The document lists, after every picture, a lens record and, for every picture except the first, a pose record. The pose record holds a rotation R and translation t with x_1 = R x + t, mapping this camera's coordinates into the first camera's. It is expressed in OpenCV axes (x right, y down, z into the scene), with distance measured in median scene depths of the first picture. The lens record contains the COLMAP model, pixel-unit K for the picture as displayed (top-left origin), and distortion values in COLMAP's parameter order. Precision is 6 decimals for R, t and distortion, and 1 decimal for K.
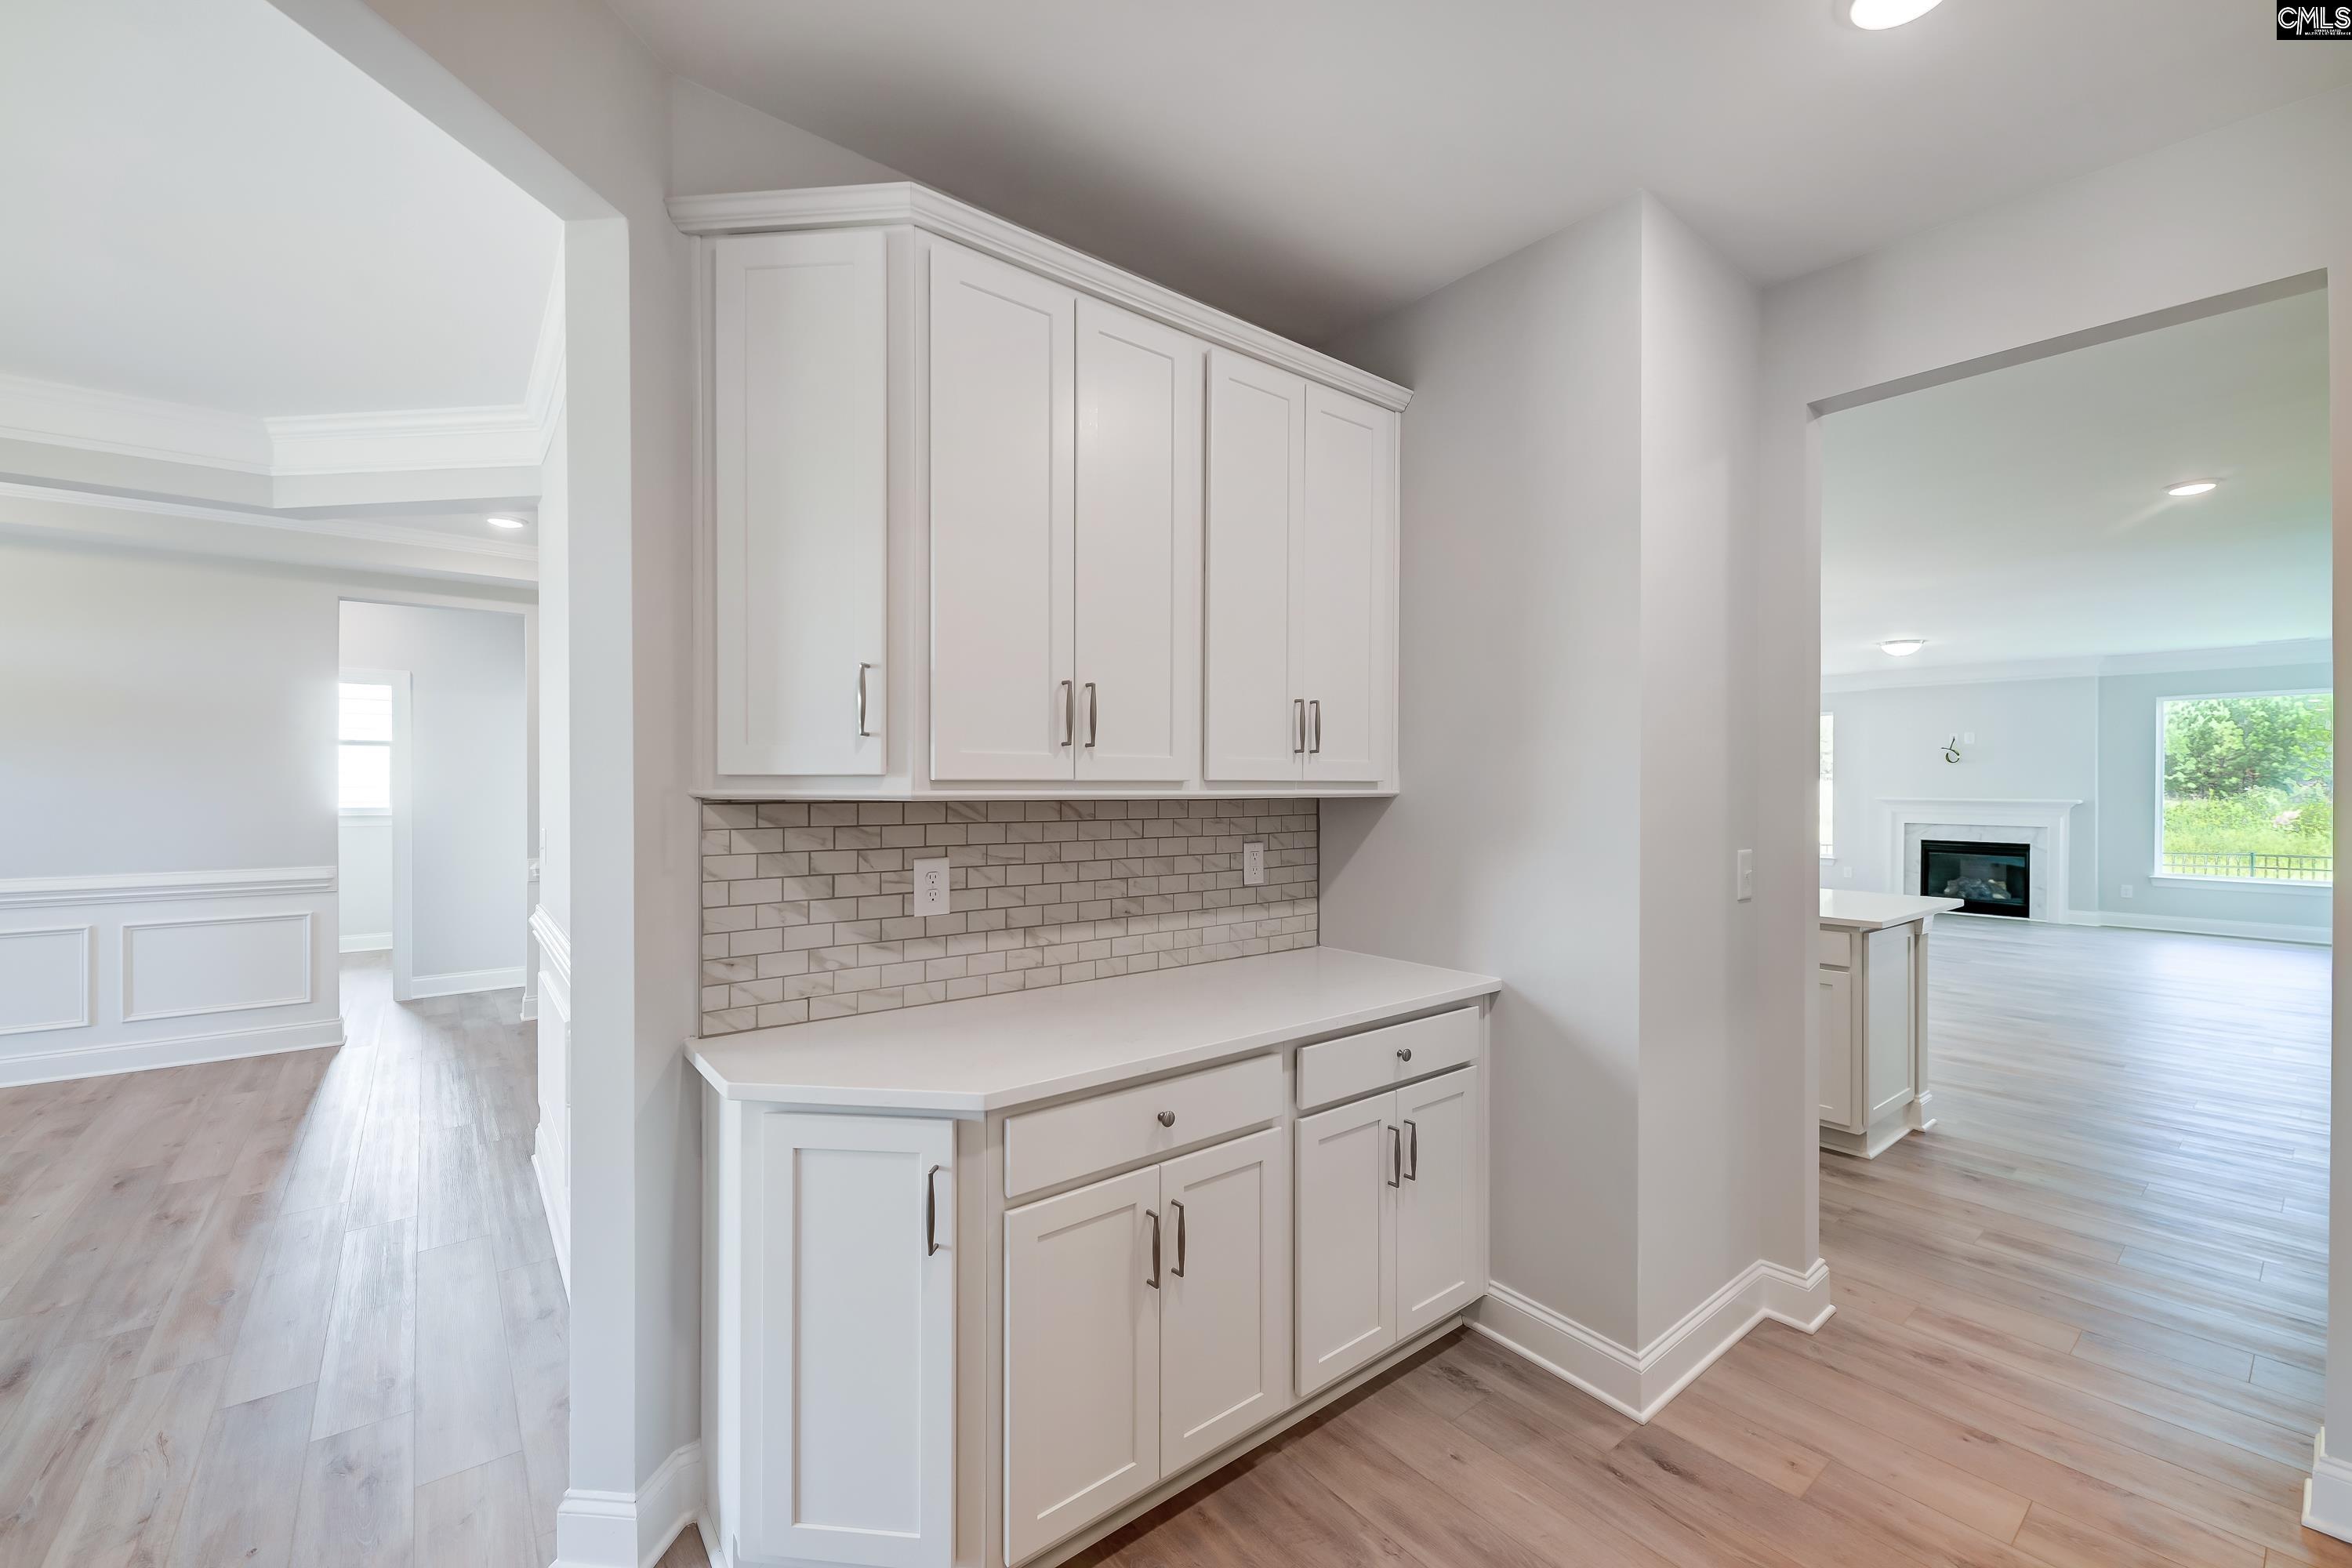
lens RADIAL K [[942.6, 0, 1203.0], [0, 942.6, 781.6], [0, 0, 1]] dist [0.010565, -0.007260]
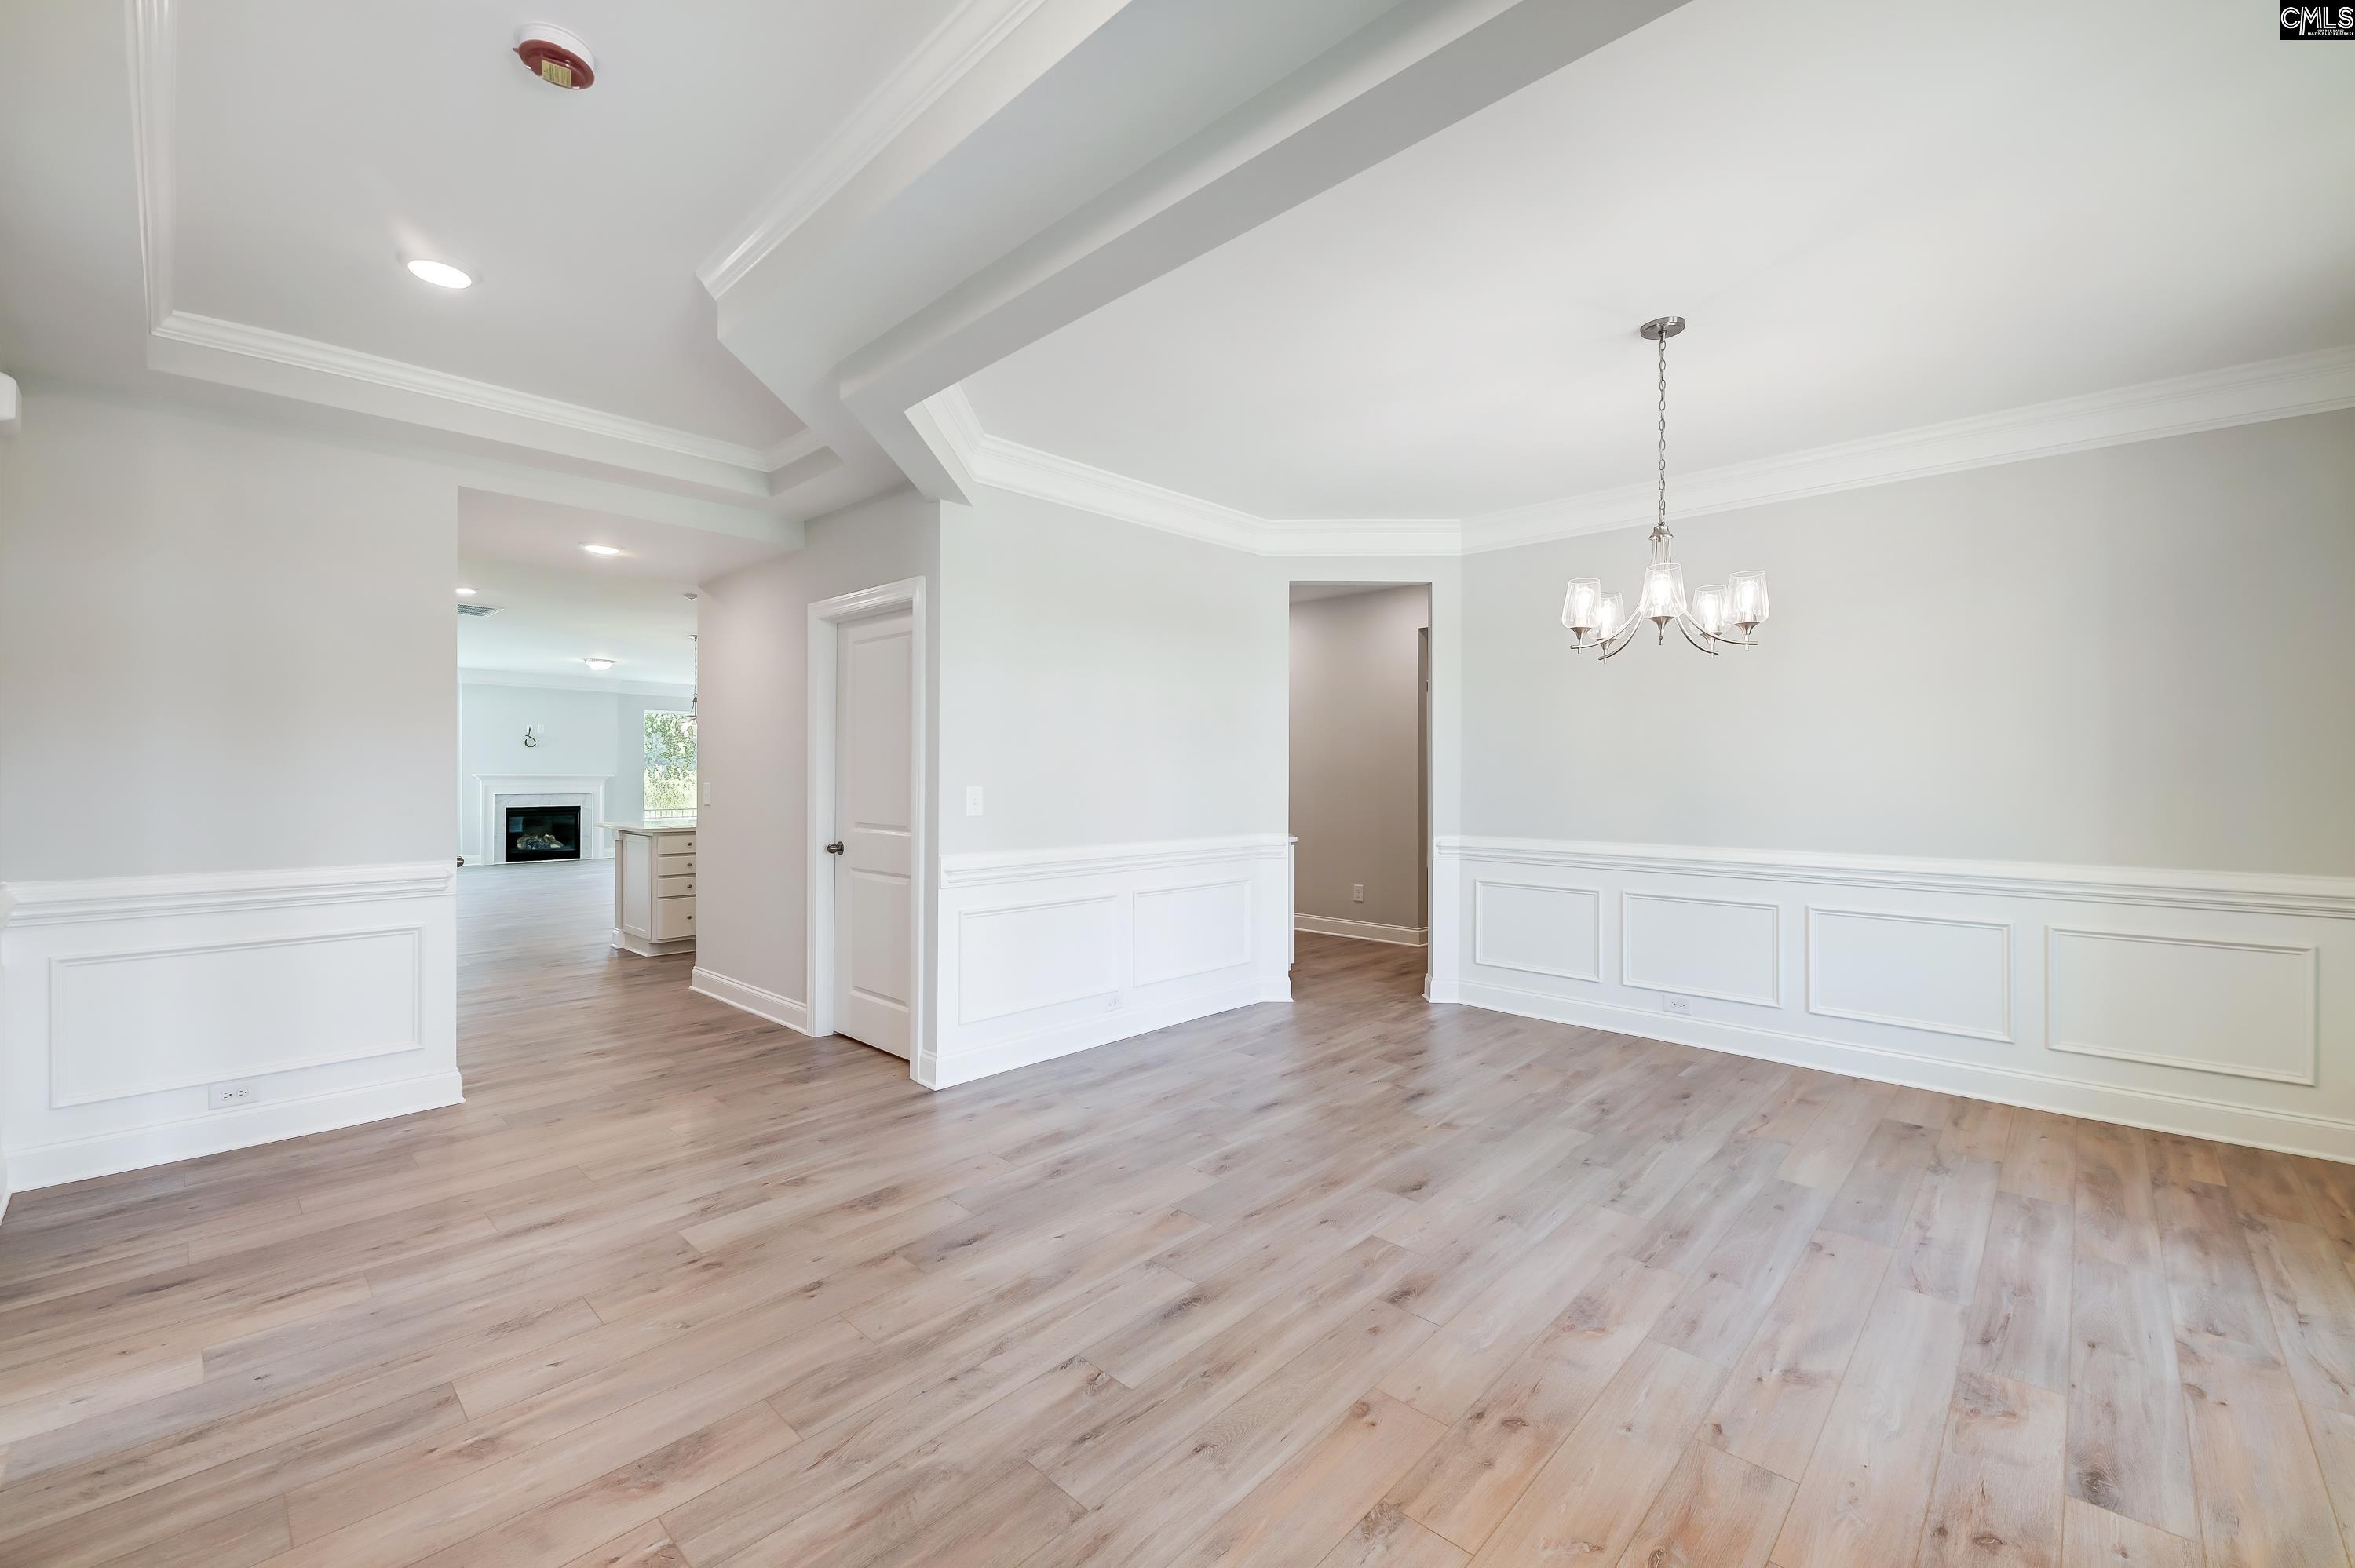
lens RADIAL K [[943.7, 0, 1172.6], [0, 943.7, 786.3], [0, 0, 1]] dist [0.010565, -0.007260]
pose [[-0.128633, -0.014425, 0.991587, -0.705216], [-0.006195, 0.999886, 0.013742, 0.012626], [-0.991673, -0.004376, -0.128707, 0.337463]]
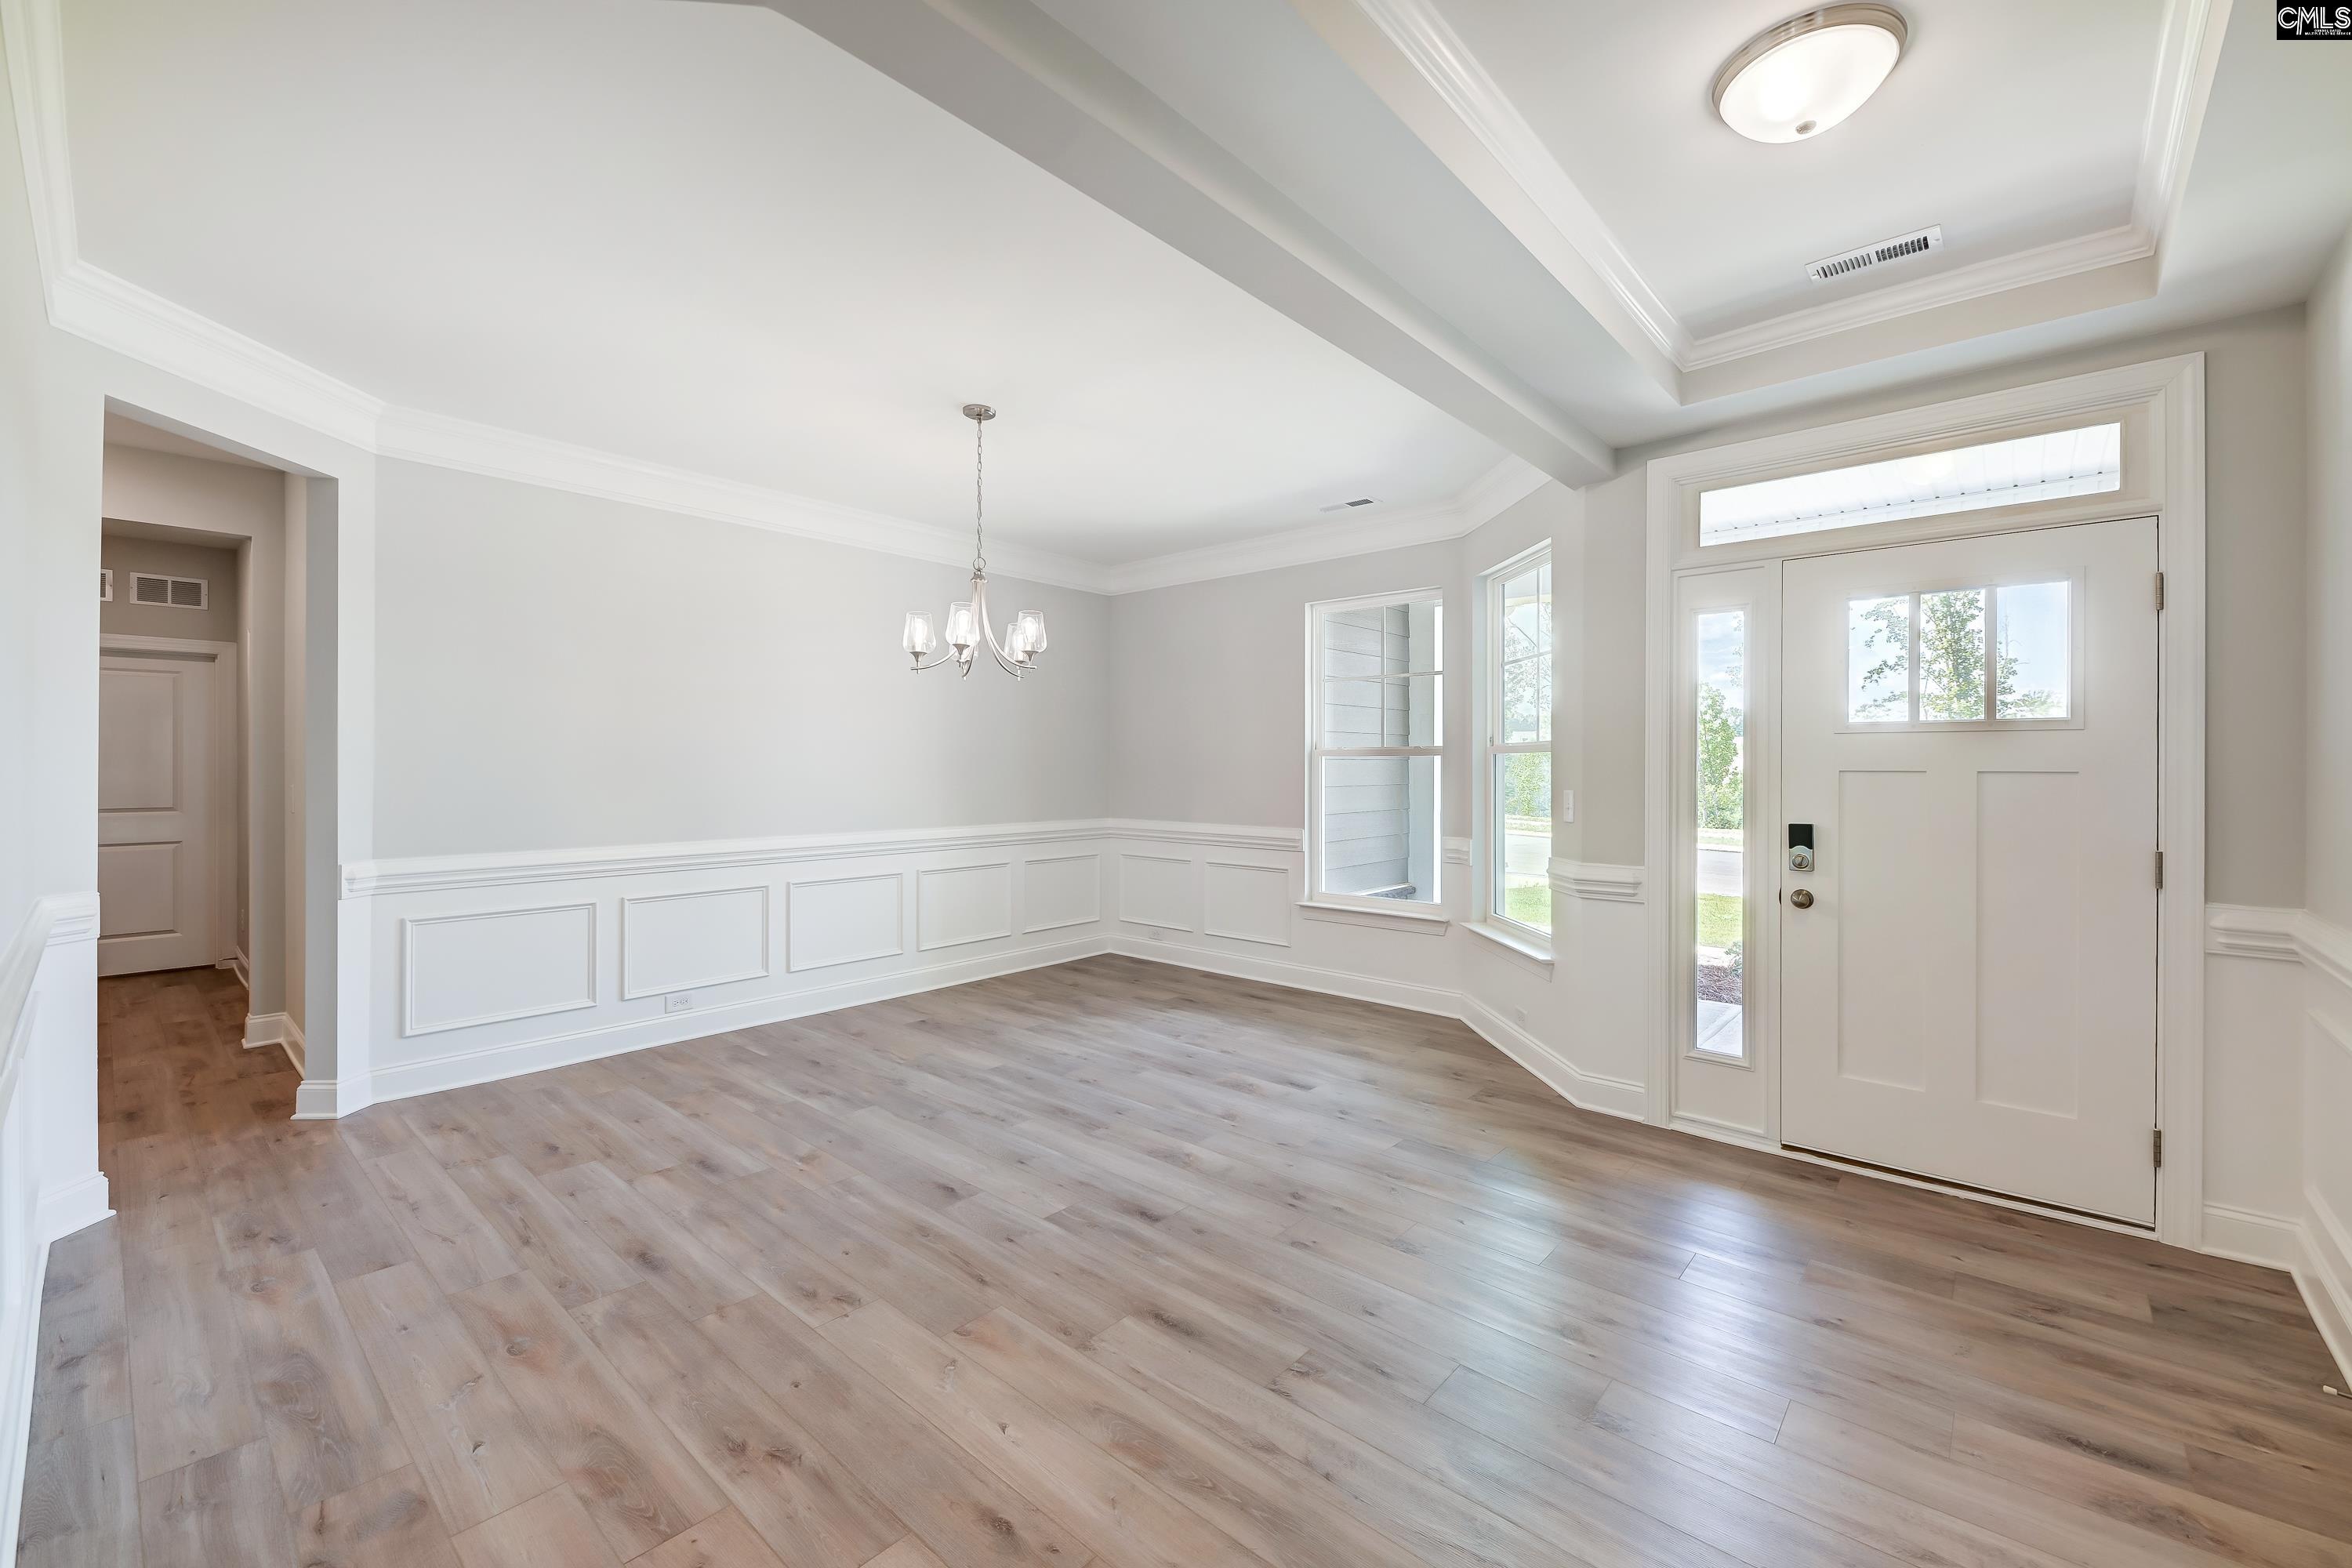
lens RADIAL K [[942.6, 0, 1189.6], [0, 942.6, 770.6], [0, 0, 1]] dist [0.010565, -0.007260]
pose [[-0.986095, 0.000552, -0.166180, -0.420955], [0.000260, 0.999998, 0.001779, 0.011069], [0.166181, 0.001711, -0.986094, 0.544168]]
